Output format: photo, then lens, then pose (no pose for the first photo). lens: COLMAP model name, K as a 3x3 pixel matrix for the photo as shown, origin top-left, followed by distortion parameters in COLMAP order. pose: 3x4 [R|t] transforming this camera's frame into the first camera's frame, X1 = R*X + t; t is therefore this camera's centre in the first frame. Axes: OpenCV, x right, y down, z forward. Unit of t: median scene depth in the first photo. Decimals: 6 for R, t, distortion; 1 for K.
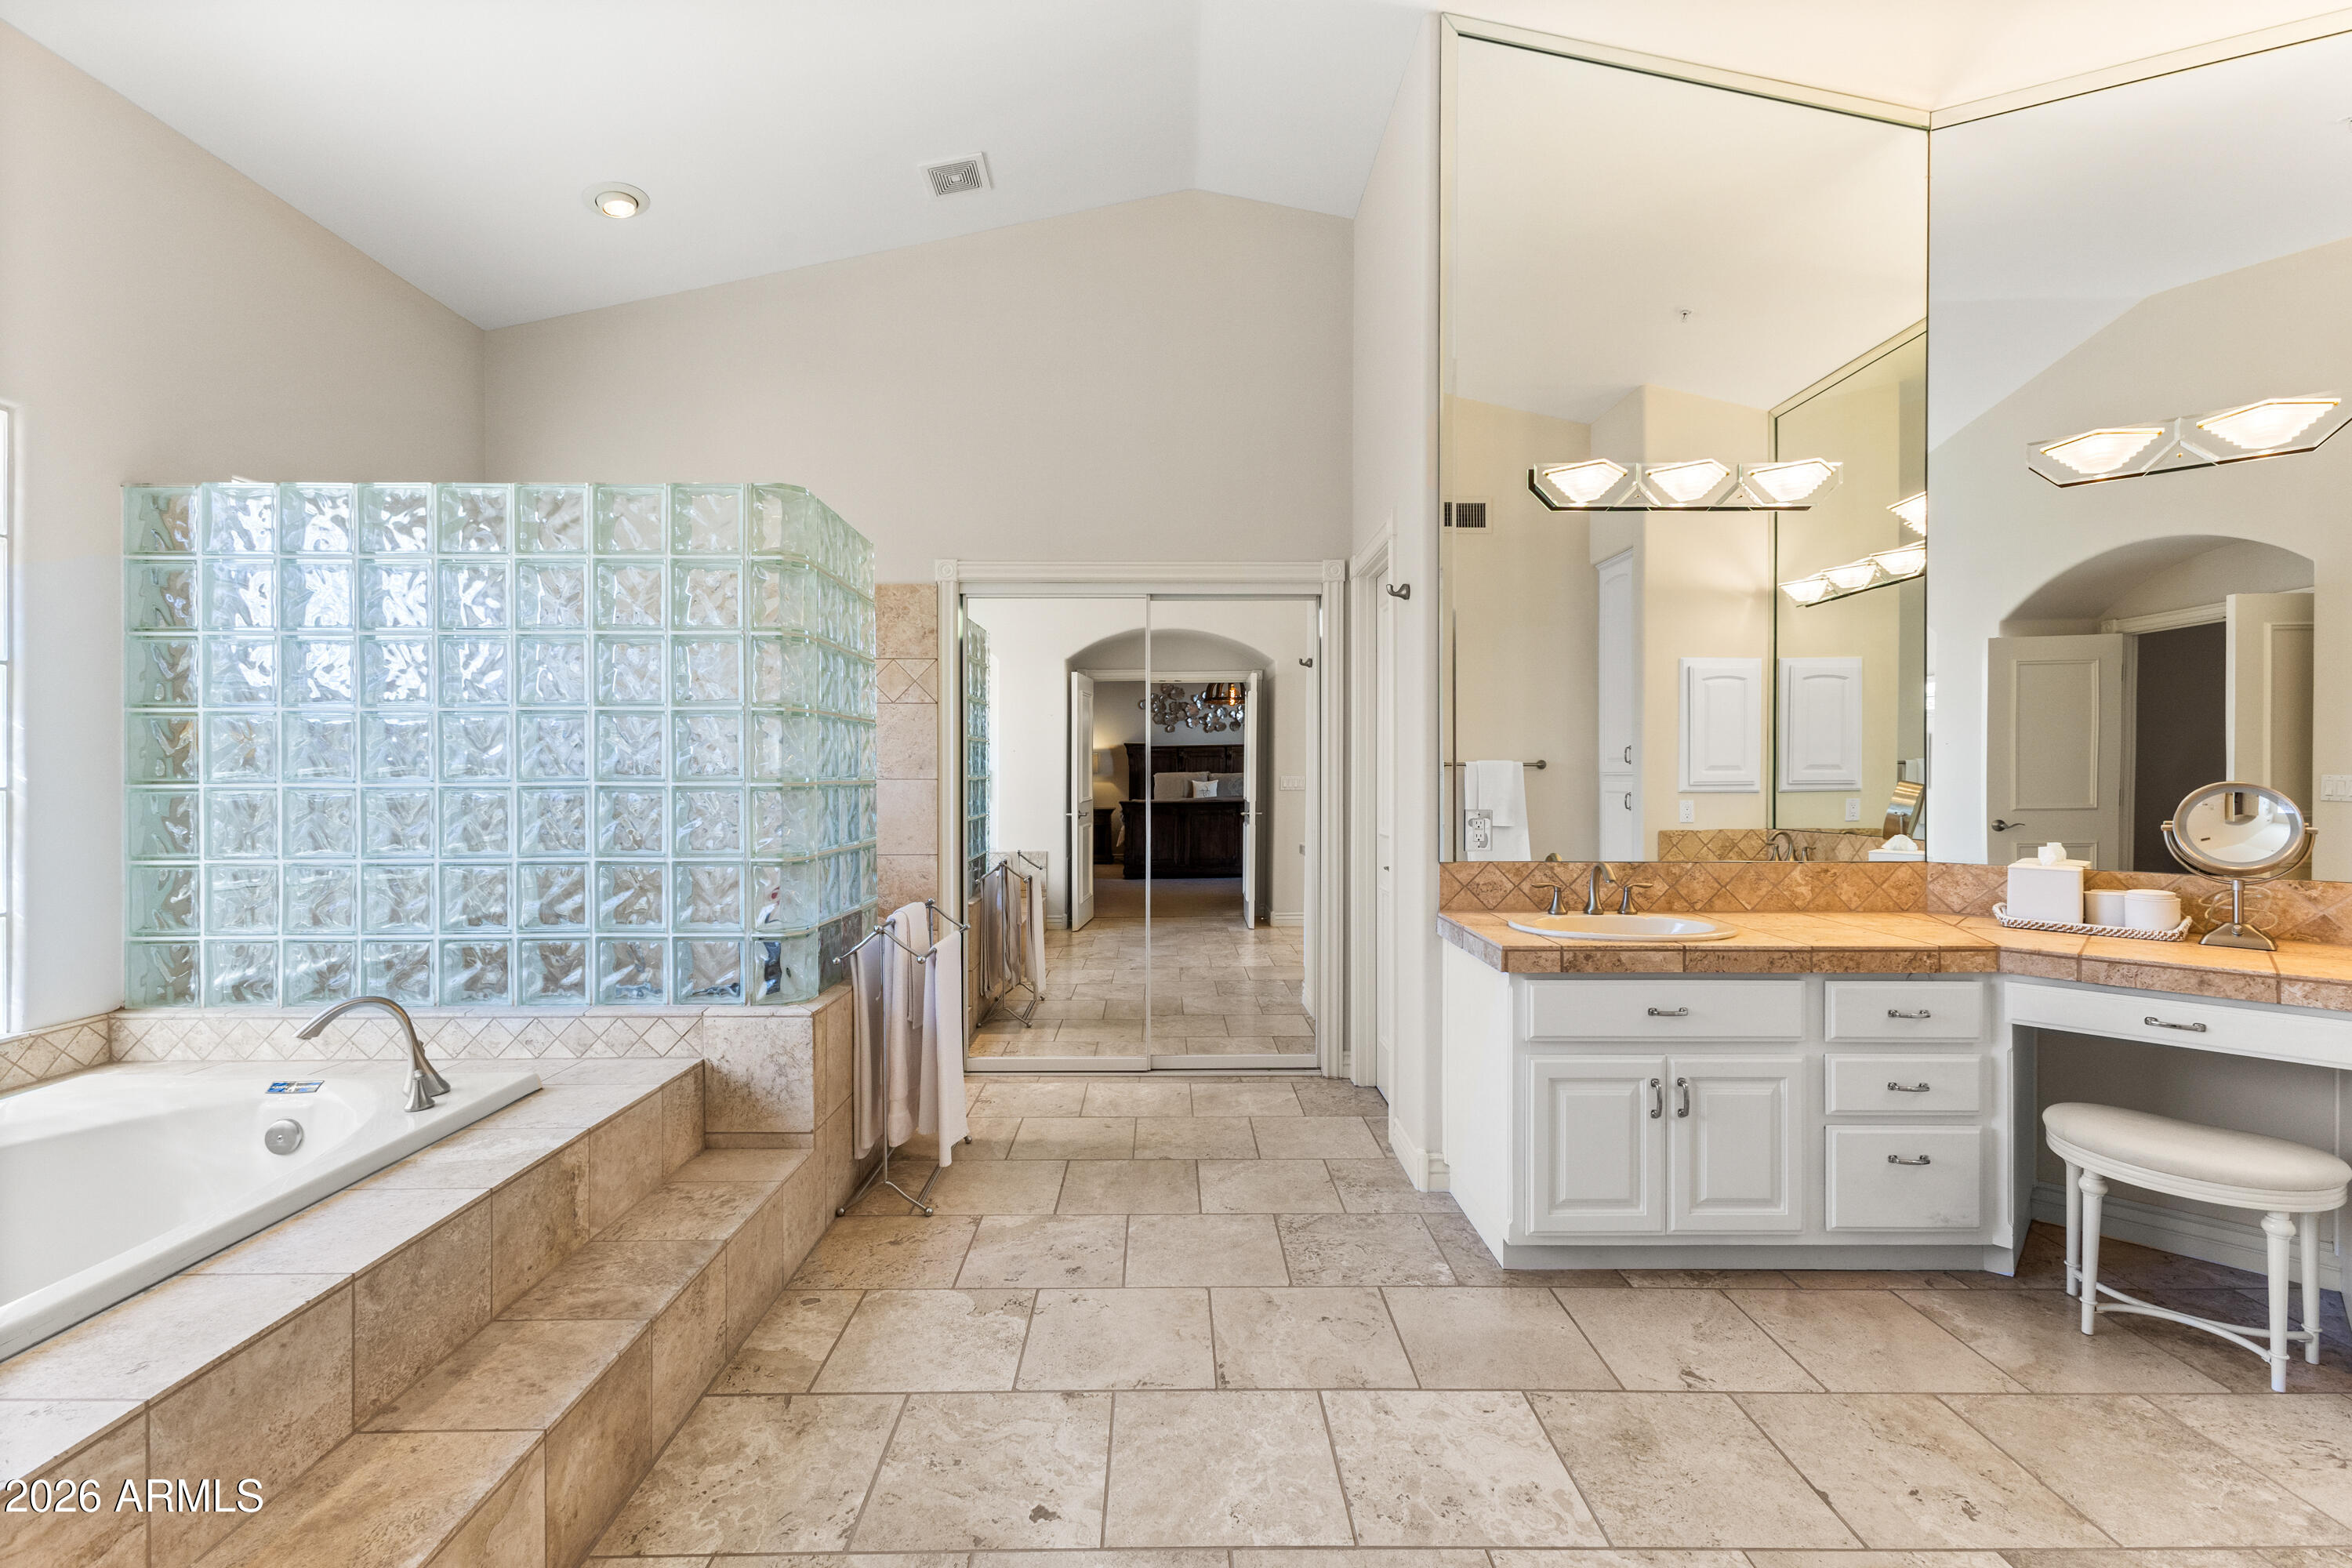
lens RADIAL K [[1002.2, 0, 1170.8], [0, 1002.2, 778.9], [0, 0, 1]] dist [0.003636, -0.001069]
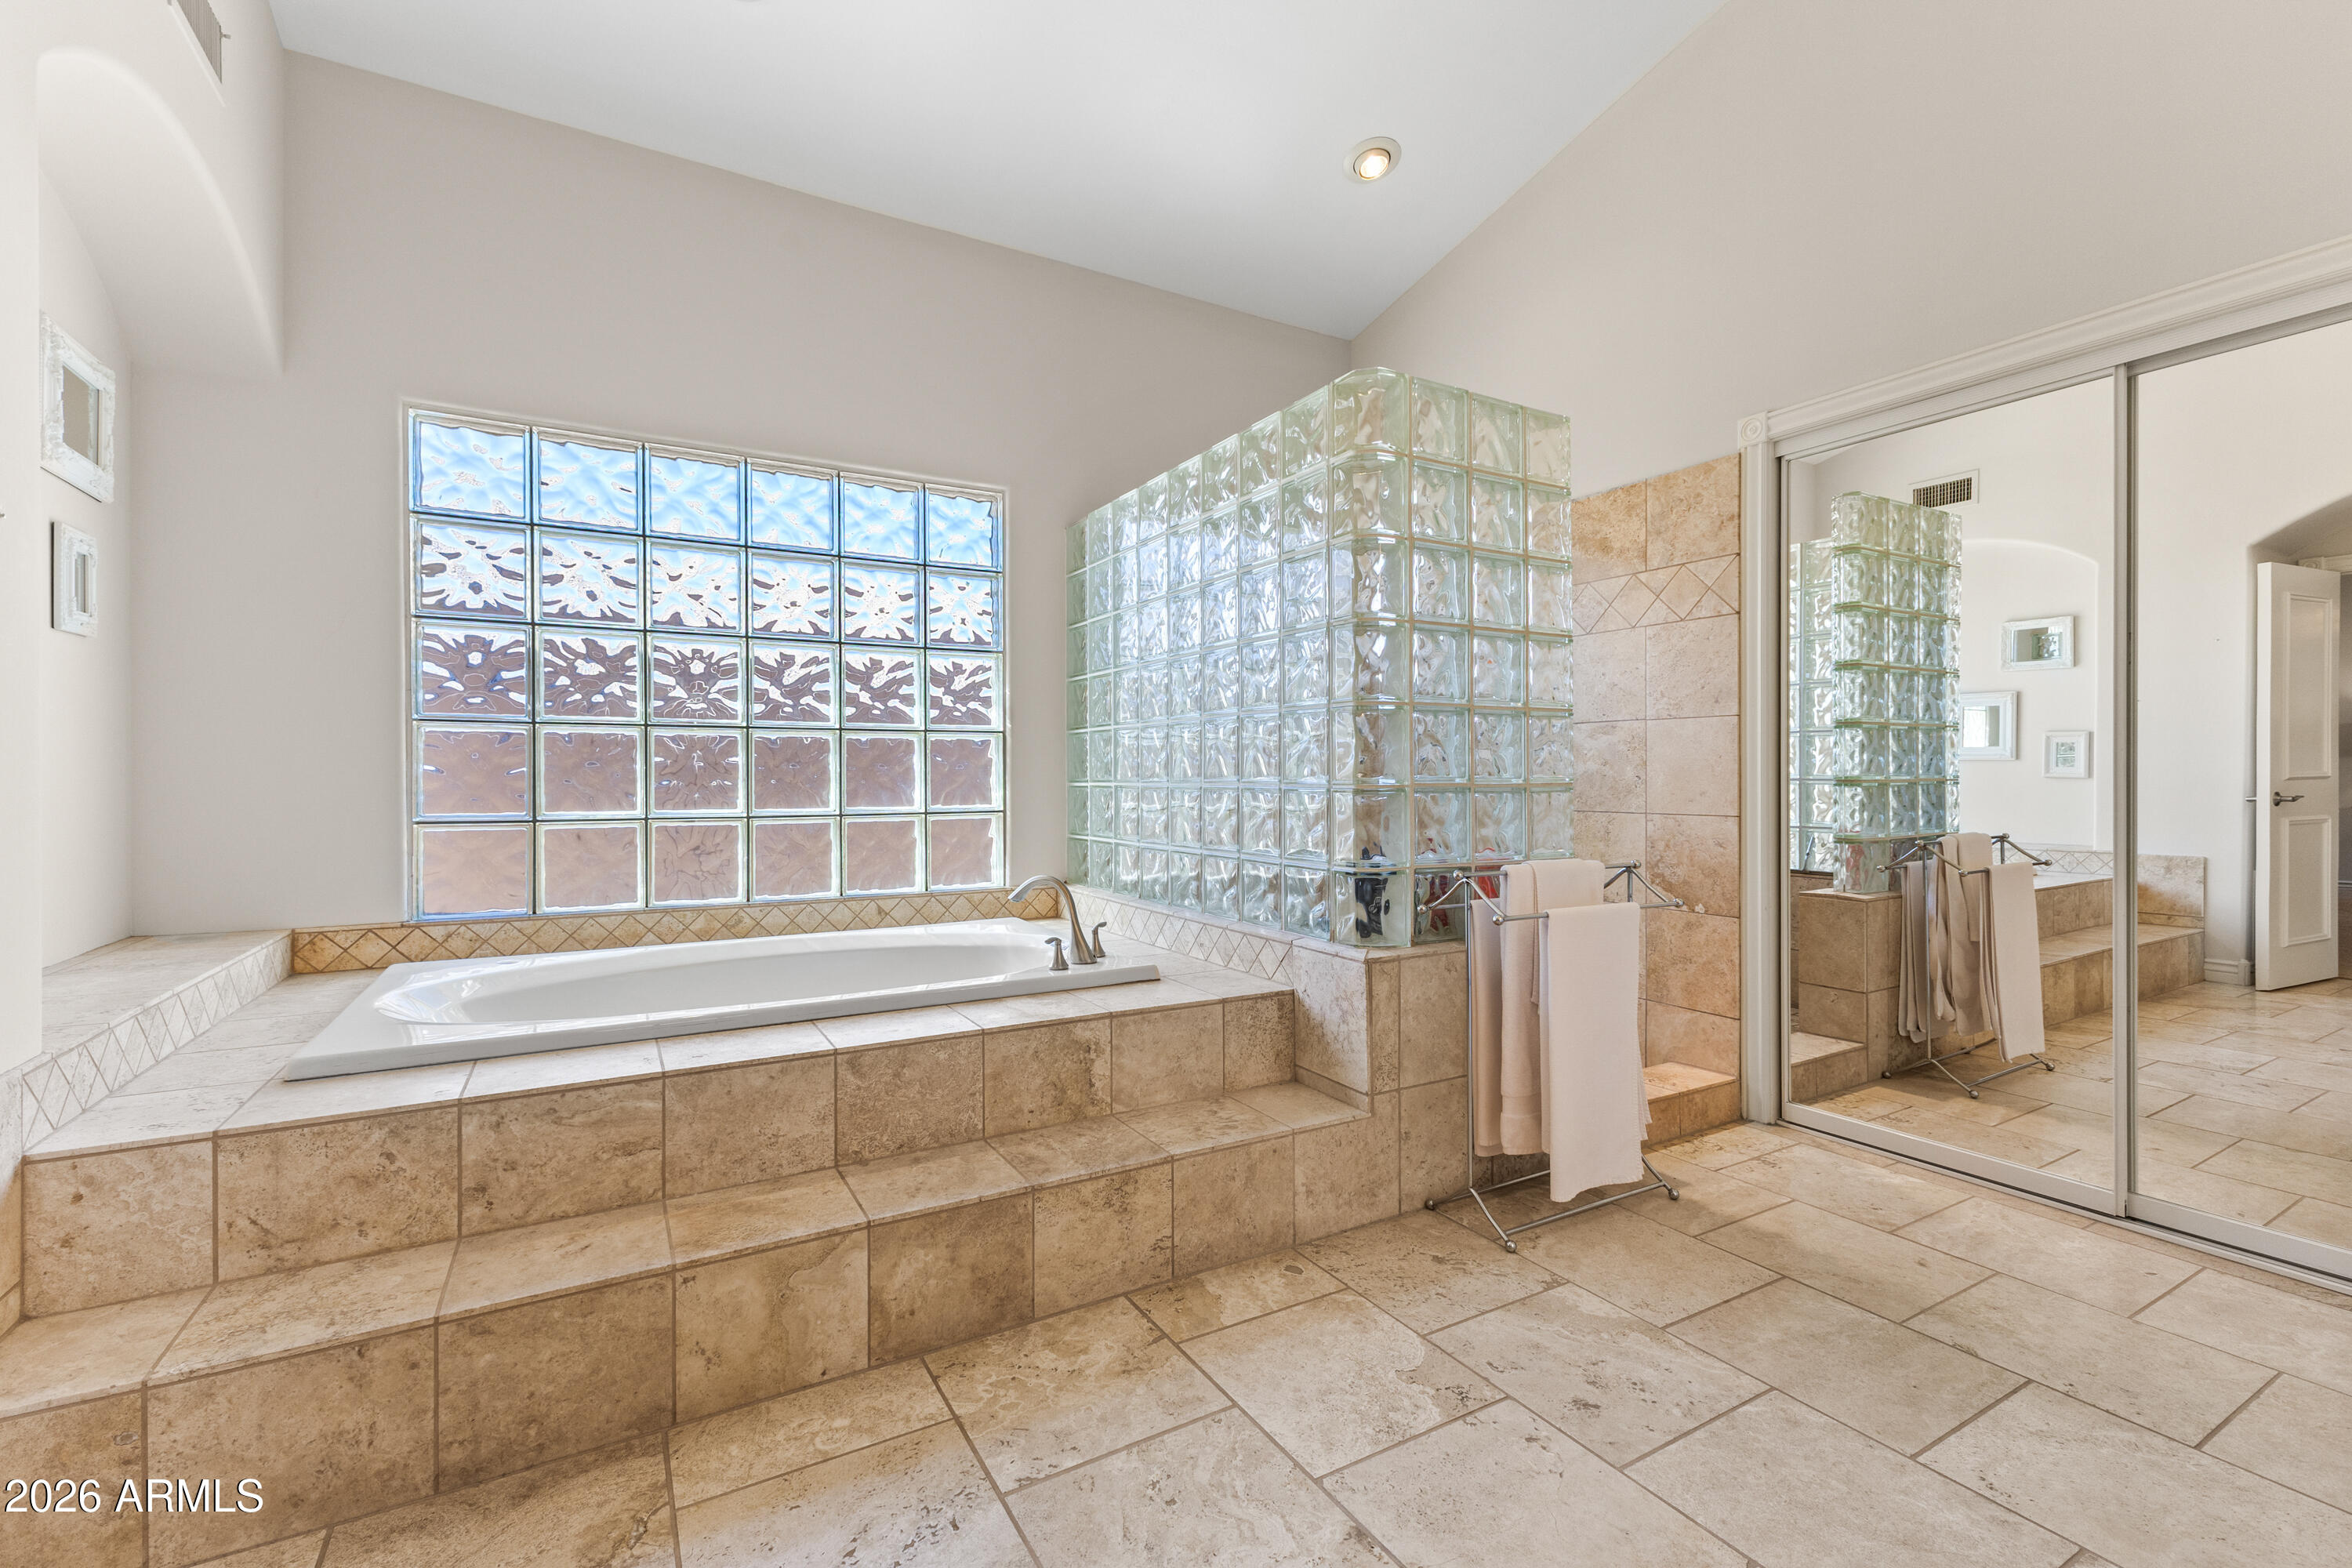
lens RADIAL K [[1002.2, 0, 1177.7], [0, 1002.2, 784.2], [0, 0, 1]] dist [0.003636, -0.001069]
pose [[0.492468, 0.006811, -0.870304, 0.367064], [-0.002578, 0.999976, 0.006367, 0.083220], [0.870327, -0.000892, 0.492474, 0.472818]]
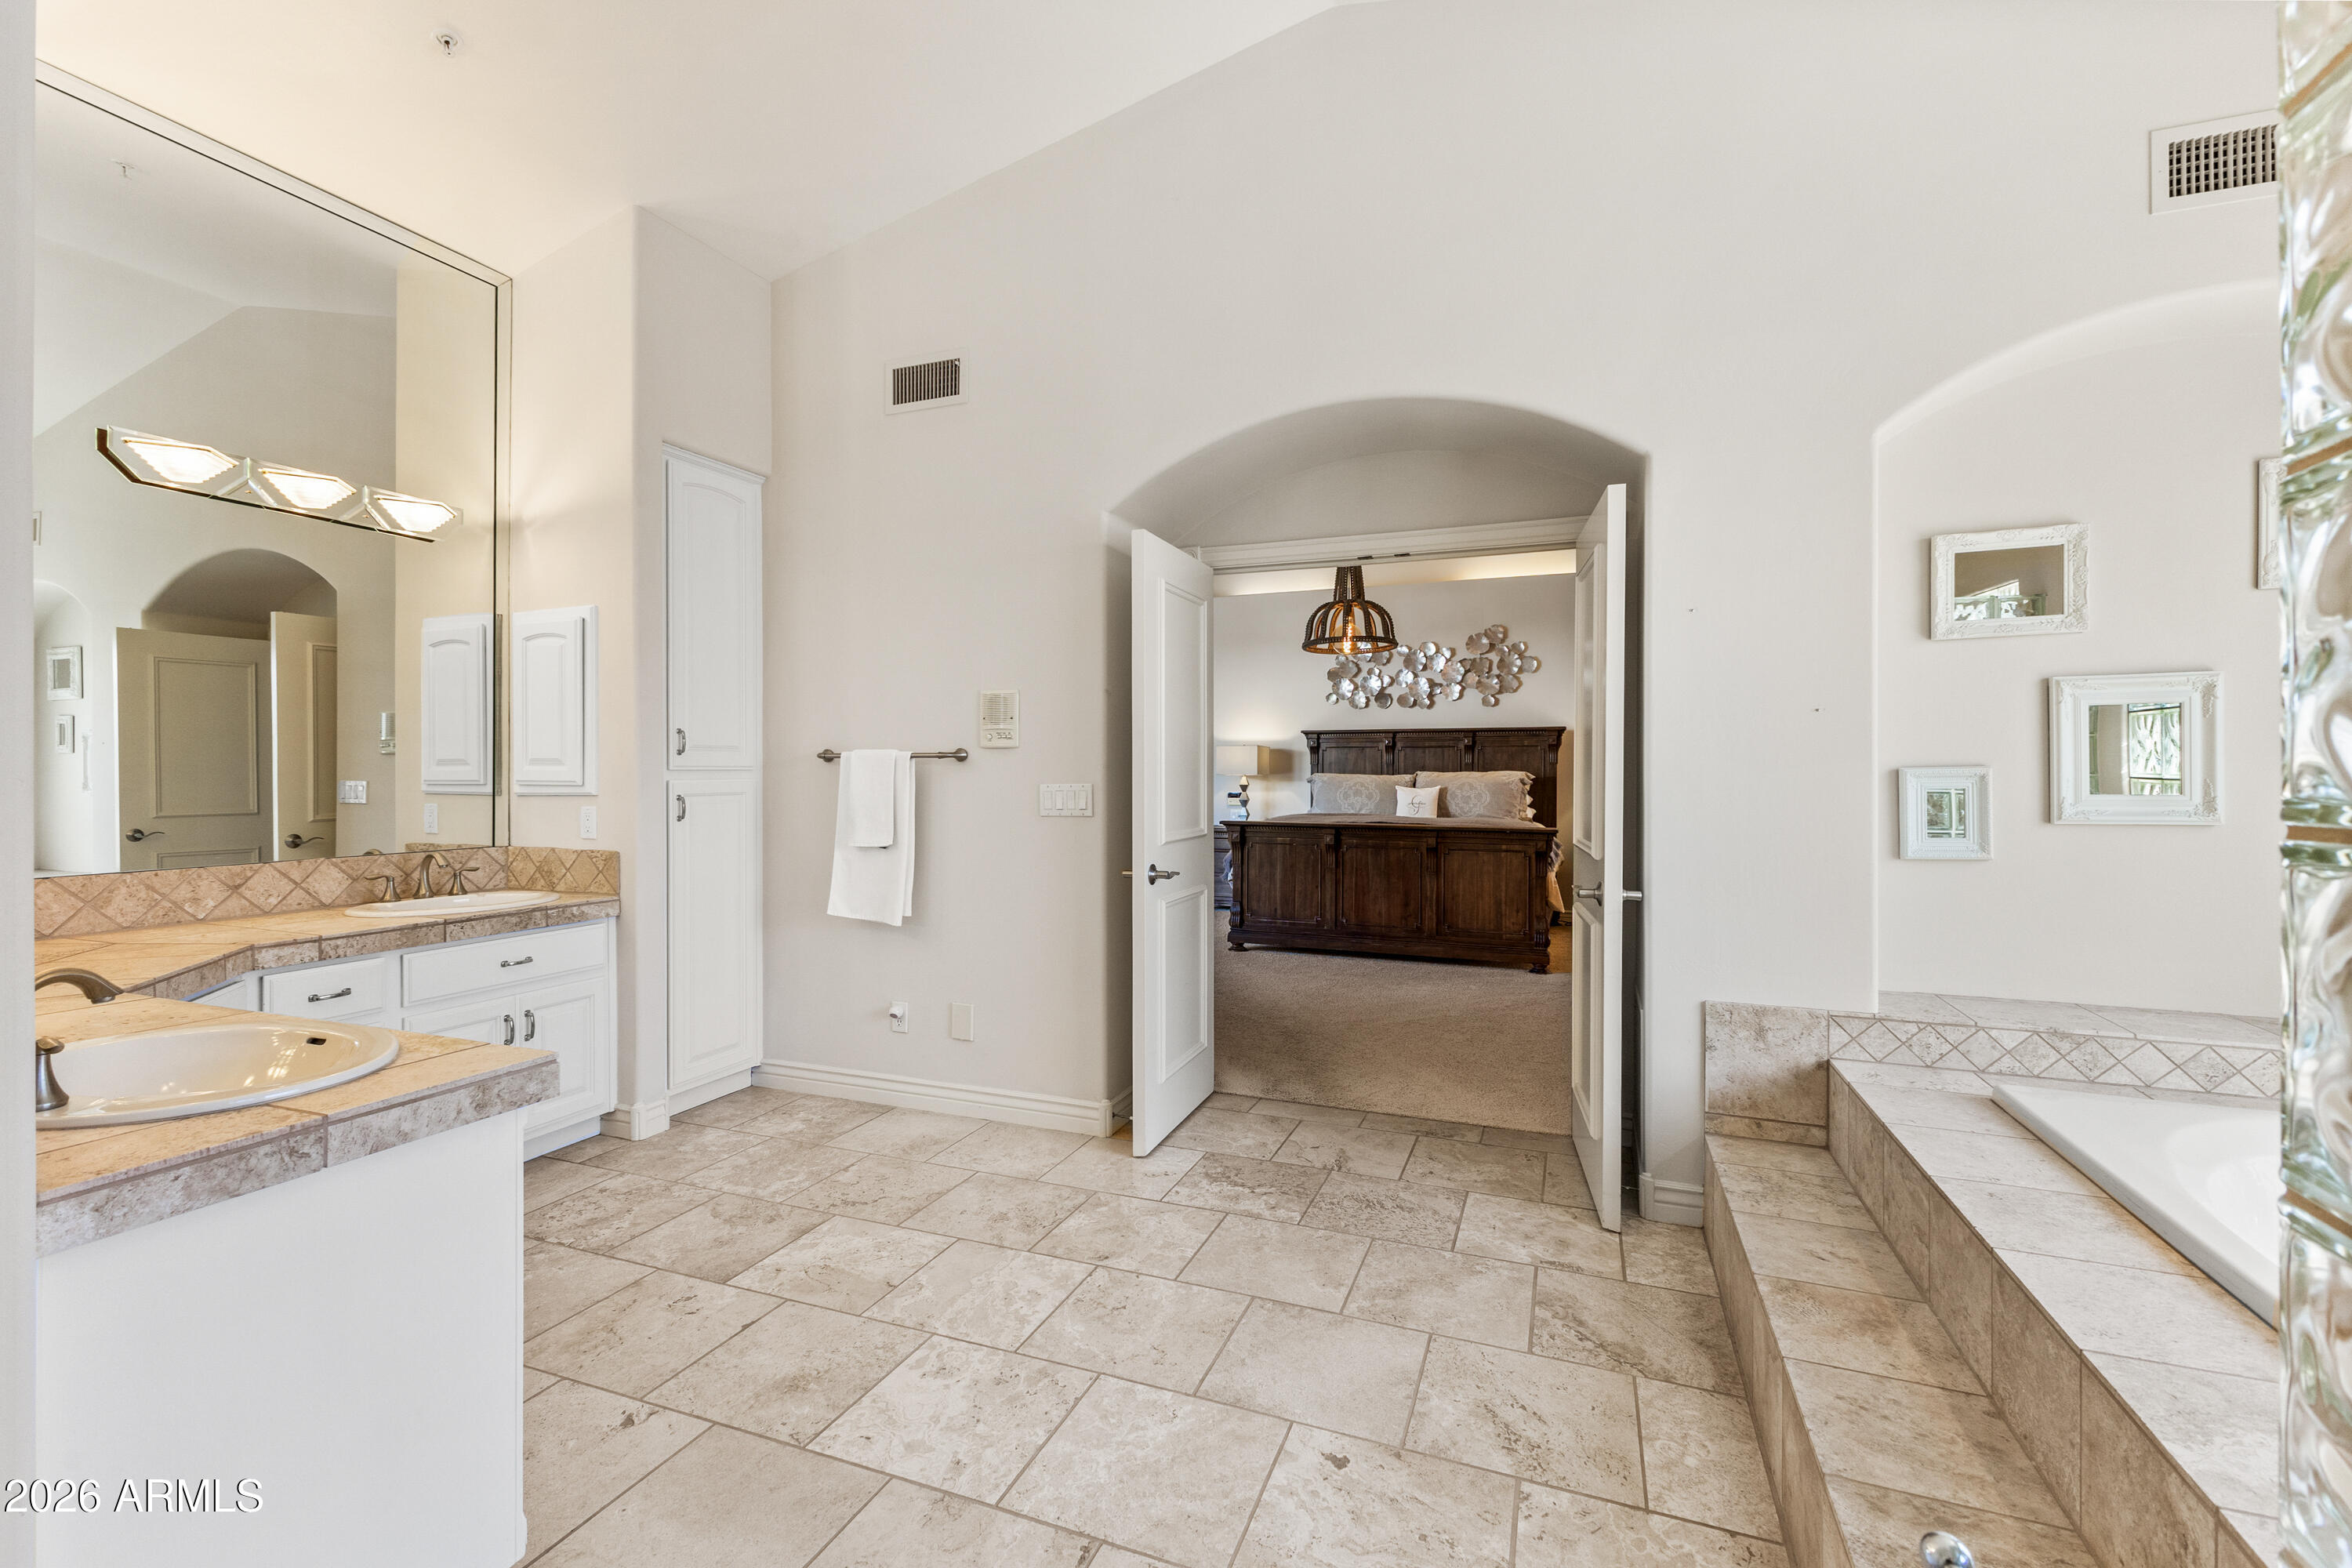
lens RADIAL K [[1002.2, 0, 1158.5], [0, 1002.2, 774.1], [0, 0, 1]] dist [0.003636, -0.001069]
pose [[-0.920672, 0.001732, 0.390333, -0.267942], [0.005760, 0.999942, 0.009147, -0.013810], [-0.390295, 0.010670, -0.920628, 1.478769]]
